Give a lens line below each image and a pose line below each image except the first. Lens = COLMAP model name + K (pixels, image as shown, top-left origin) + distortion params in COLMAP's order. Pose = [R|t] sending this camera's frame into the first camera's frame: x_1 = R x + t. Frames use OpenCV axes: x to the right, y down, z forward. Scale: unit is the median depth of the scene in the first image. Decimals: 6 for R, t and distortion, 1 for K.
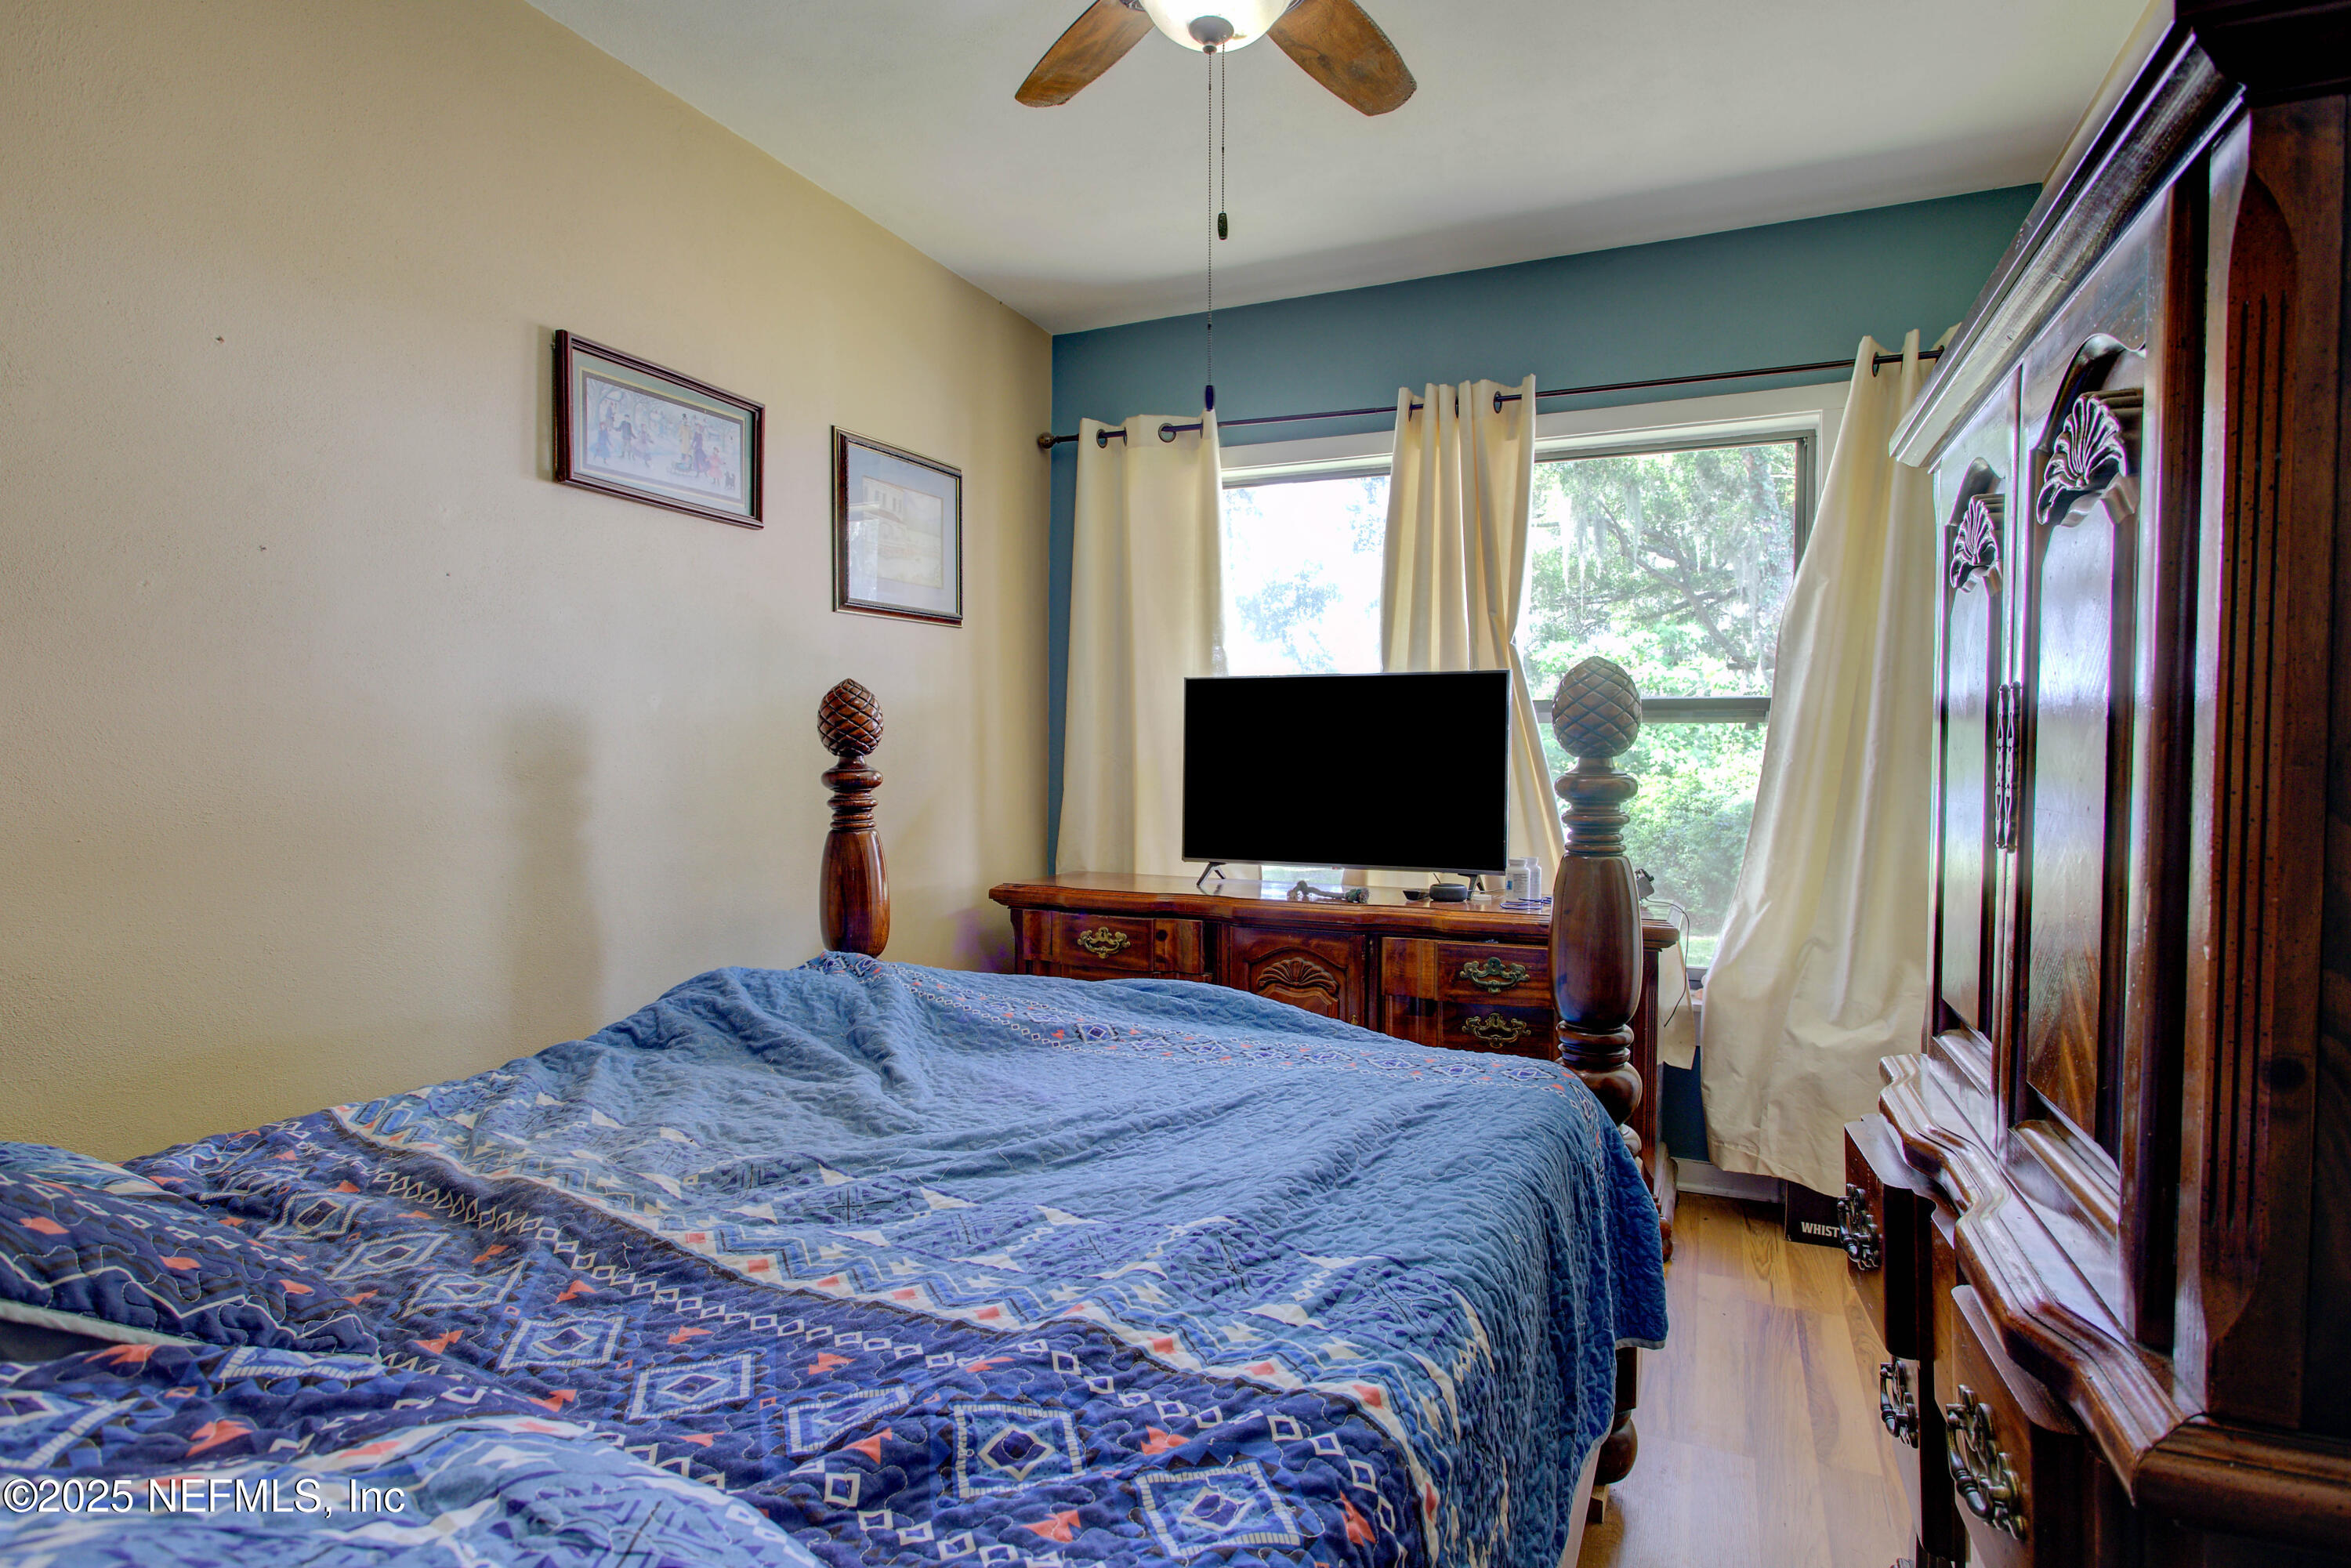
lens RADIAL K [[1208.7, 0, 1175.5], [0, 1208.7, 784.0], [0, 0, 1]] dist [-0.040053, 0.022204]
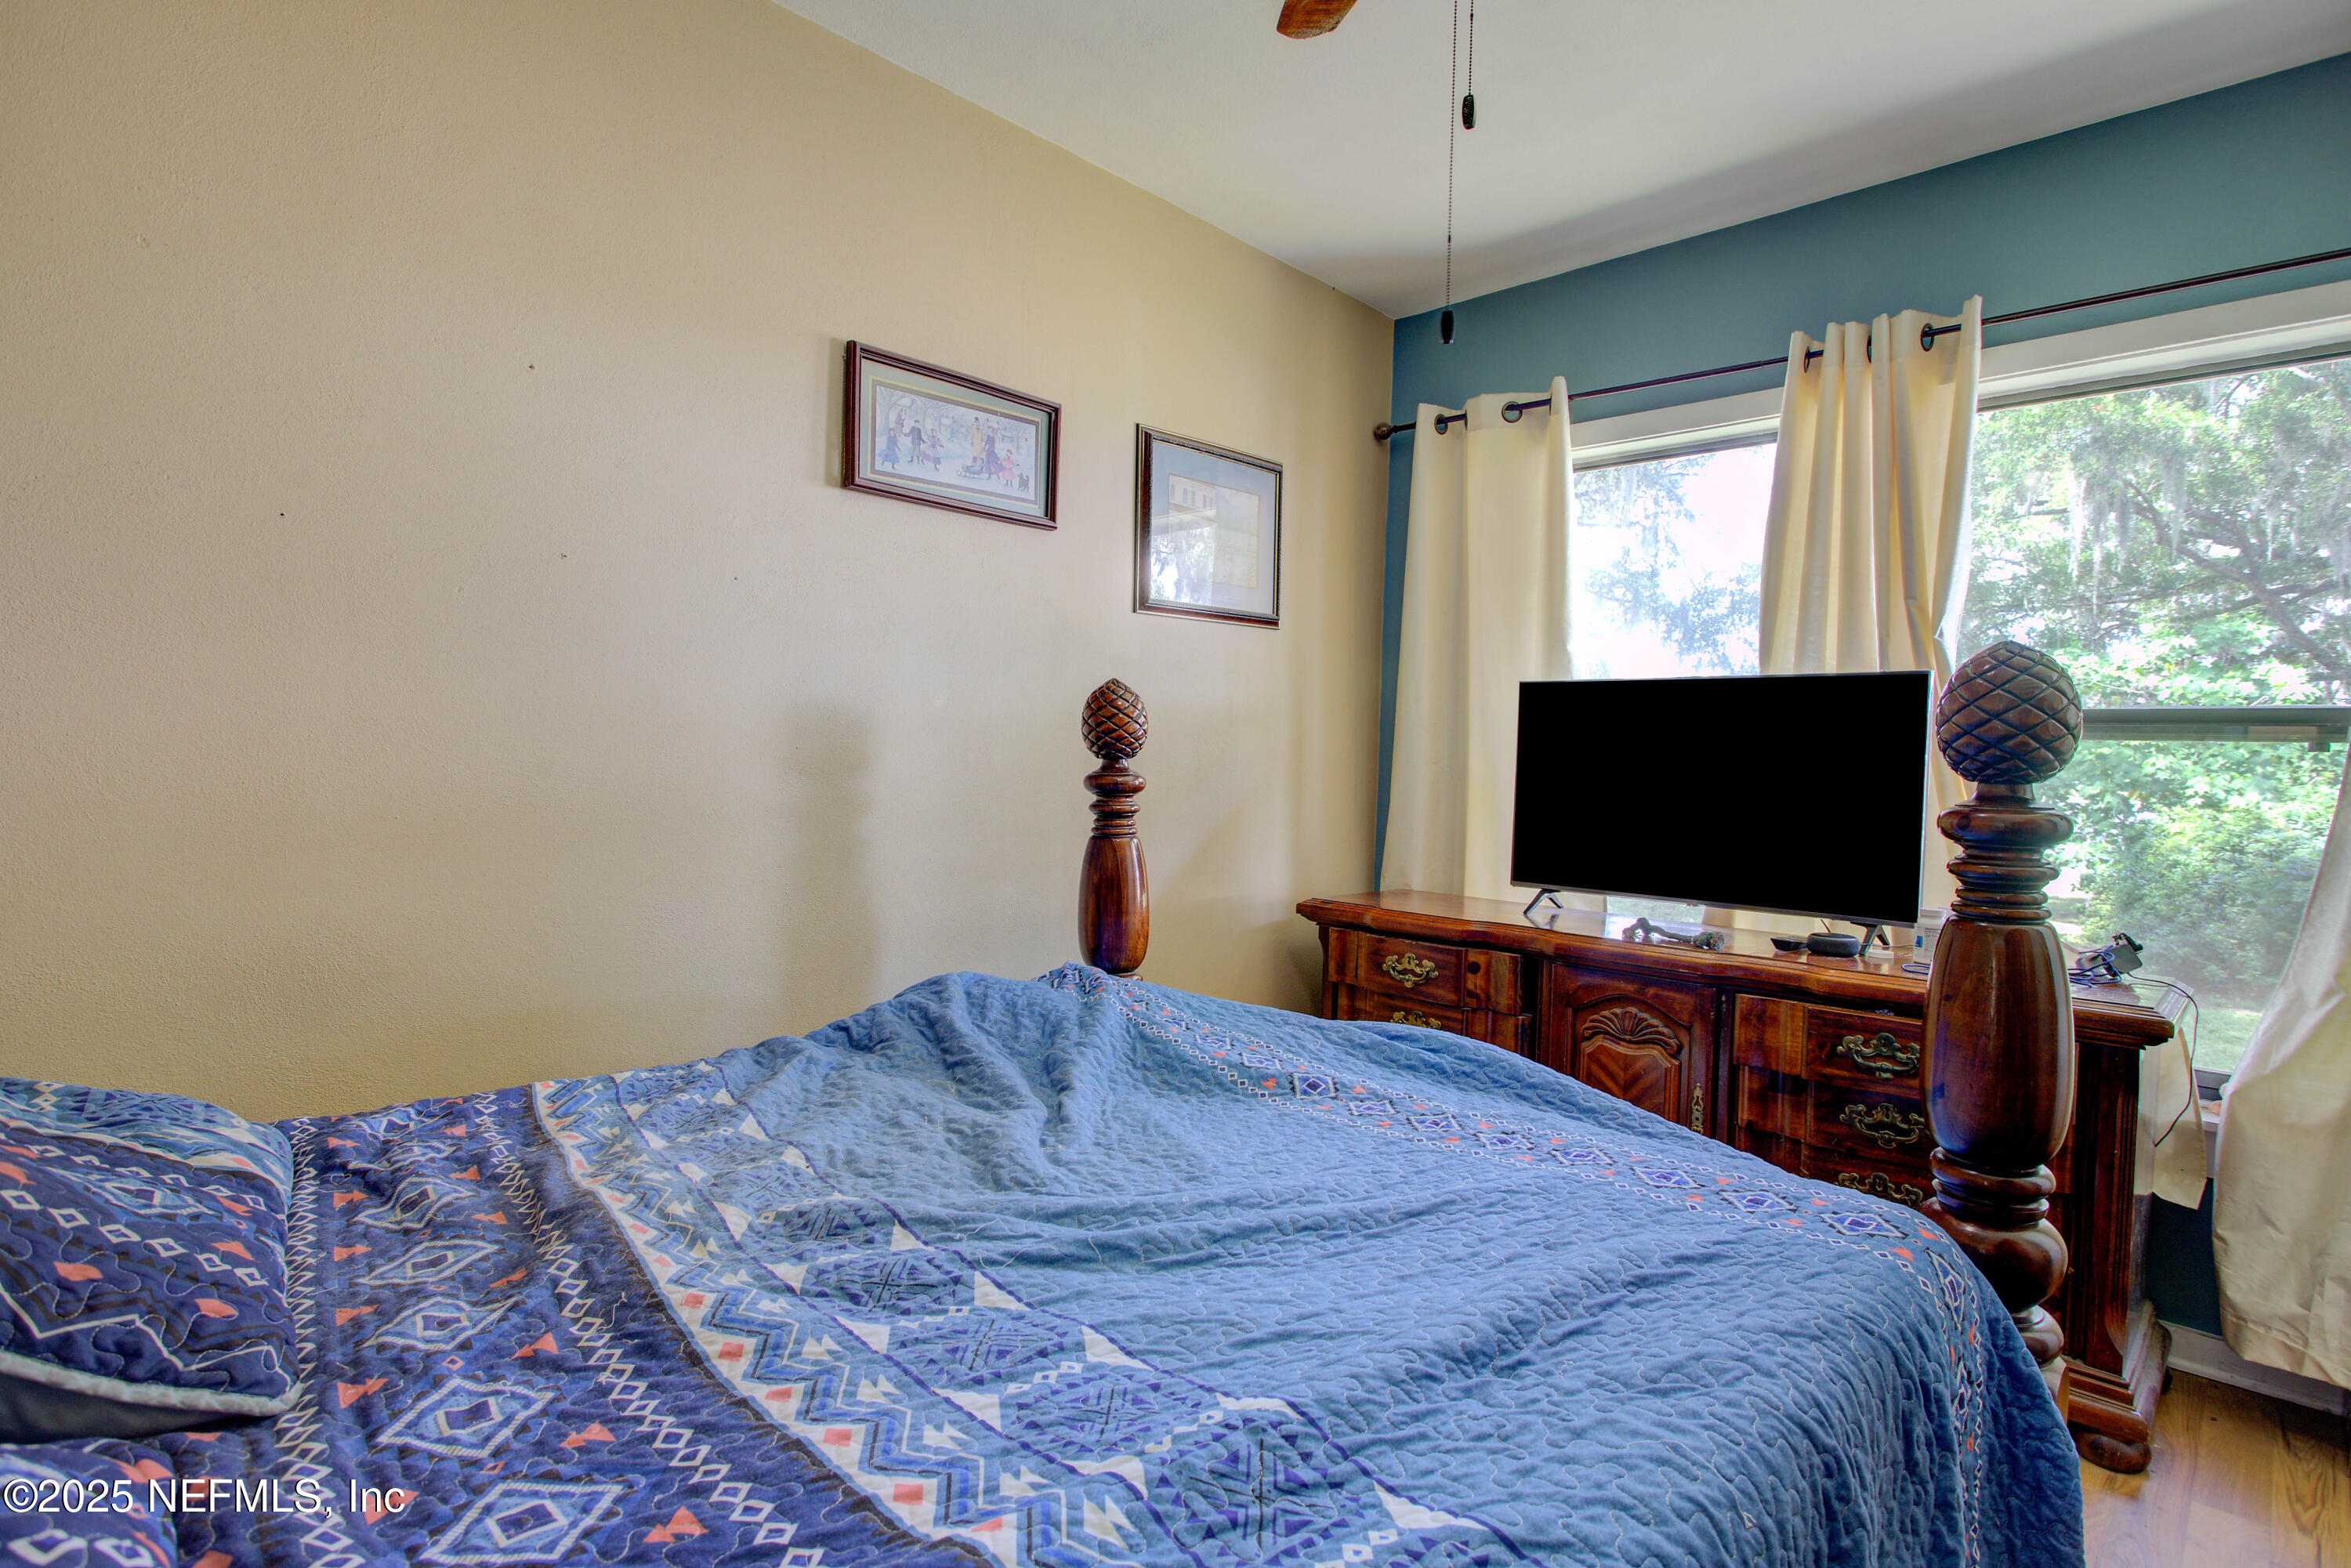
lens RADIAL K [[1164.2, 0, 1166.8], [0, 1164.2, 784.2], [0, 0, 1]] dist [-0.024779, 0.009238]
pose [[0.937228, 0.030052, -0.347421, 0.095182], [-0.032206, 0.999481, -0.000426, -0.004425], [0.347227, 0.011589, 0.937709, 0.148507]]
